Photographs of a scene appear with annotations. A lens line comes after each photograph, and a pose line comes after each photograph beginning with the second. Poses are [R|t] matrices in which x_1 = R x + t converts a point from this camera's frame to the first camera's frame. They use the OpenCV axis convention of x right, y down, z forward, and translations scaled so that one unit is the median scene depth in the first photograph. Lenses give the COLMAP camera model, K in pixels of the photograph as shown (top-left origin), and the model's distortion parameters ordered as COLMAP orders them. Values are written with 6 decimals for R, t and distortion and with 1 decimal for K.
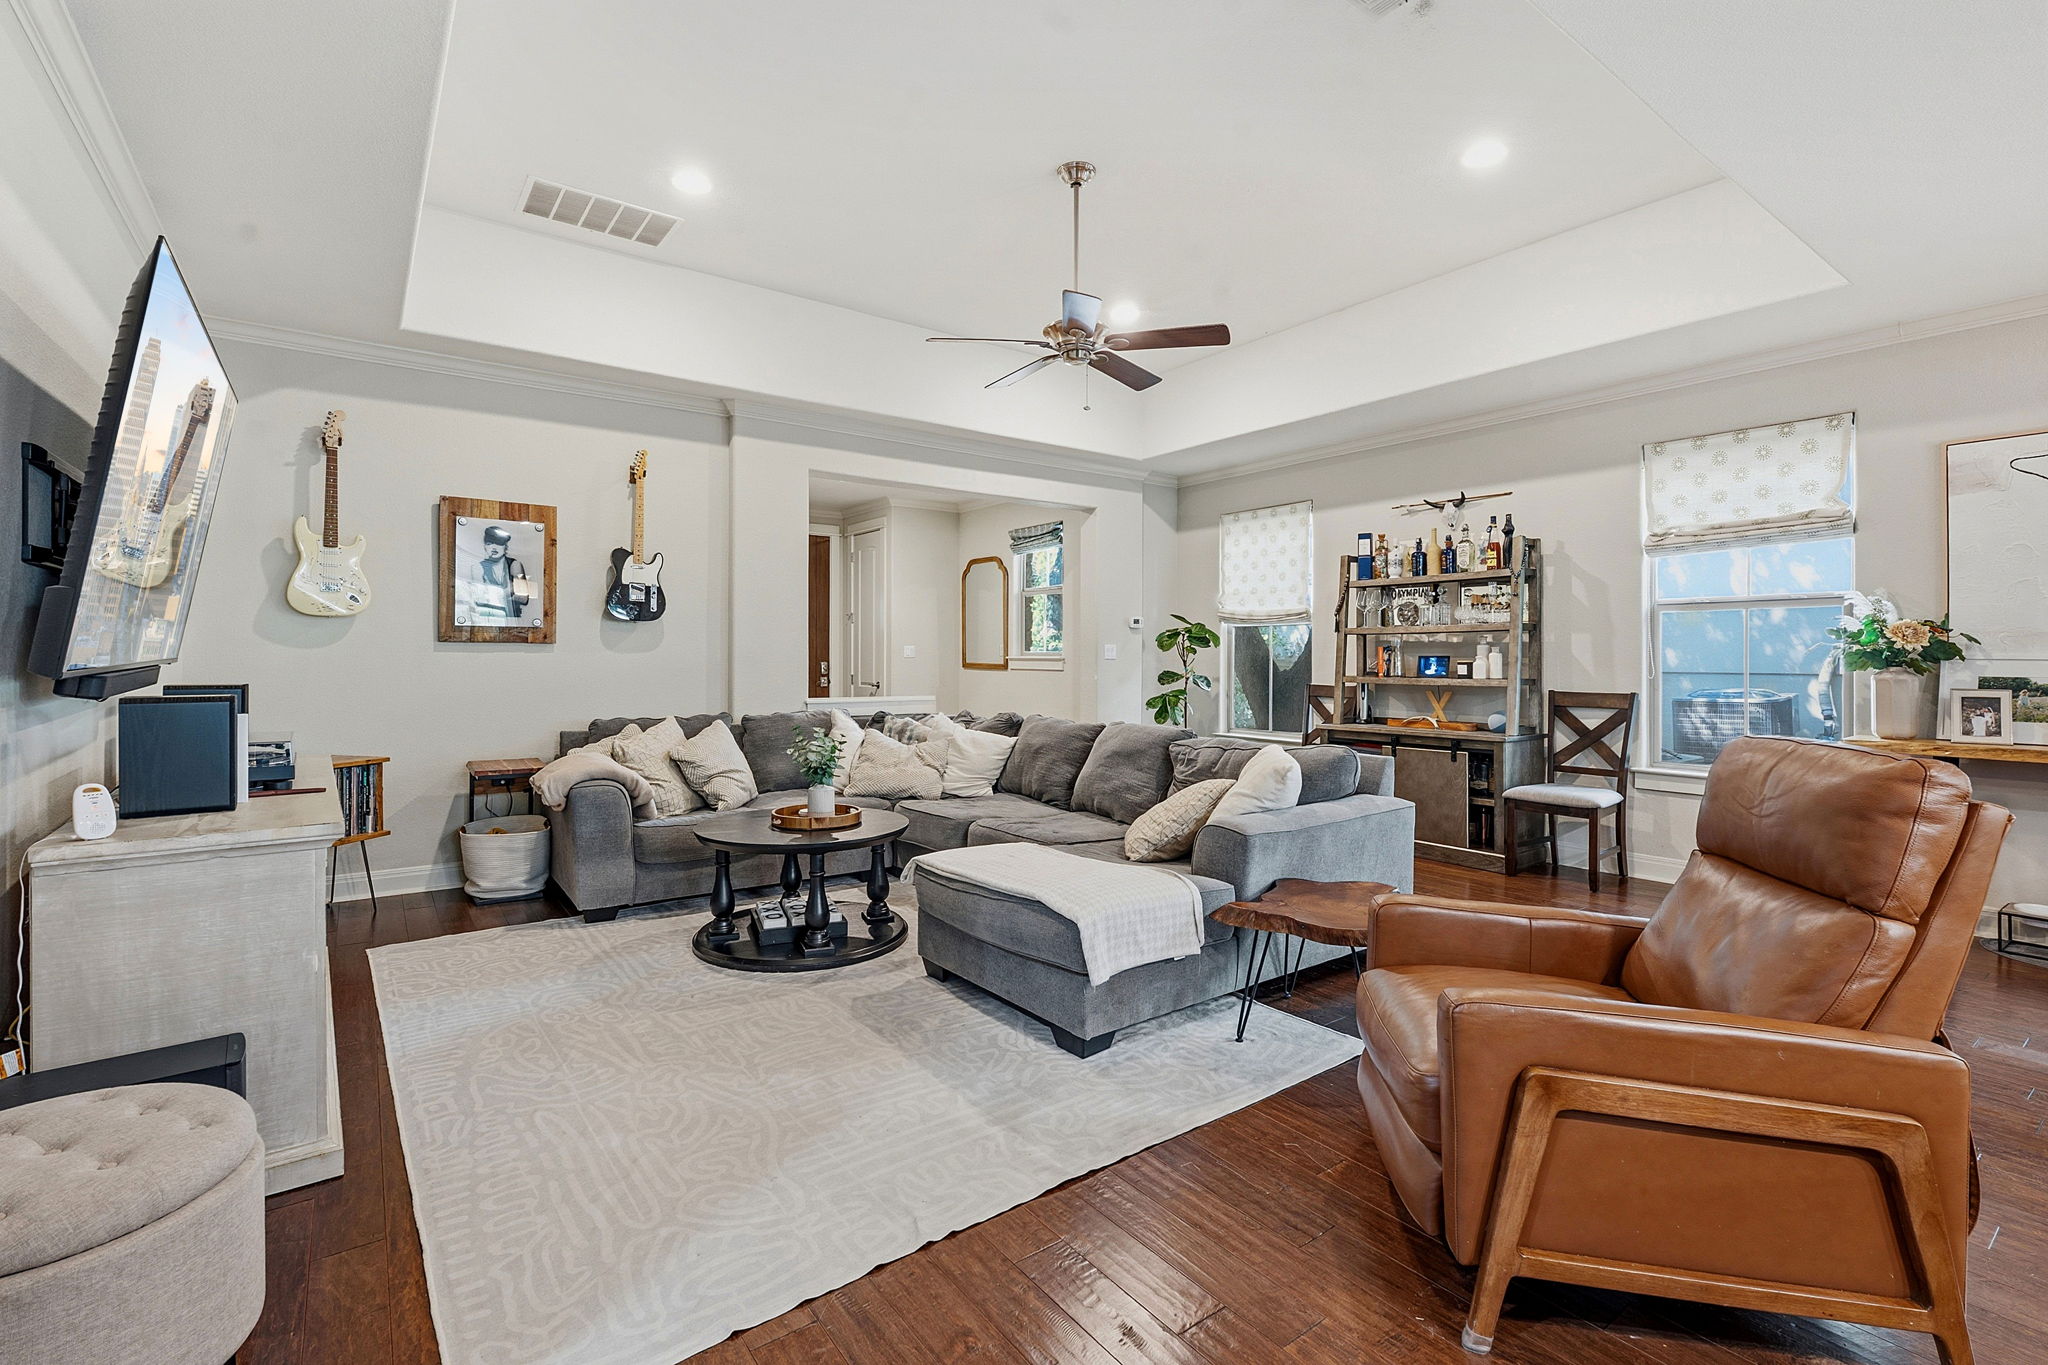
lens RADIAL K [[913.5, 0, 1029.4], [0, 913.5, 650.2], [0, 0, 1]] dist [-0.003283, 0.000791]
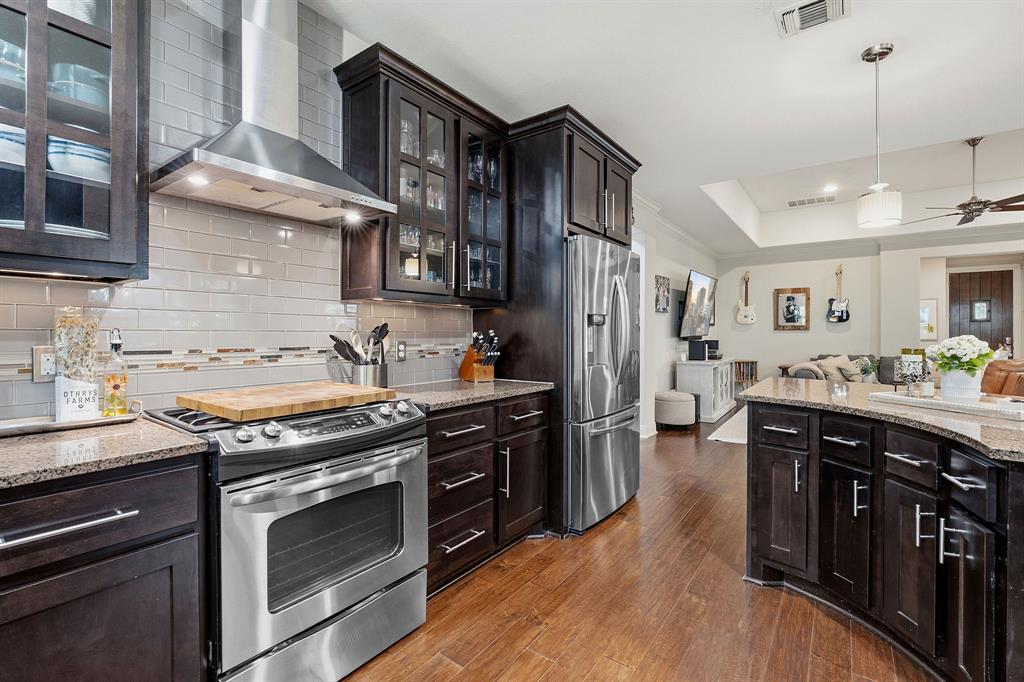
lens RADIAL K [[456.7, 0, 509.7], [0, 456.7, 337.0], [0, 0, 1]] dist [-0.003283, 0.000791]
pose [[0.287941, 0.006287, -0.957628, 0.745773], [0.005139, 0.999954, 0.008110, -0.002319], [0.957634, -0.007256, 0.287895, -0.490006]]
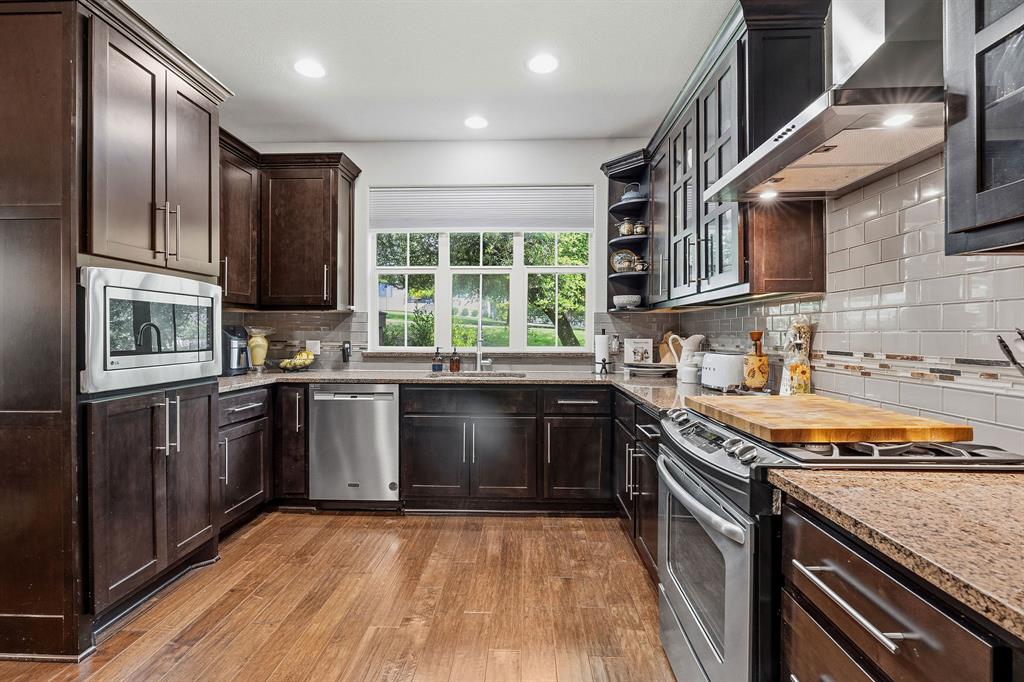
lens RADIAL K [[456.7, 0, 513.0], [0, 456.7, 338.3], [0, 0, 1]] dist [-0.003283, 0.000791]
pose [[-0.773685, -0.005447, 0.633547, 0.712033], [-0.002088, 0.999980, 0.006049, -0.002355], [-0.633567, 0.003357, -0.773681, -0.468274]]
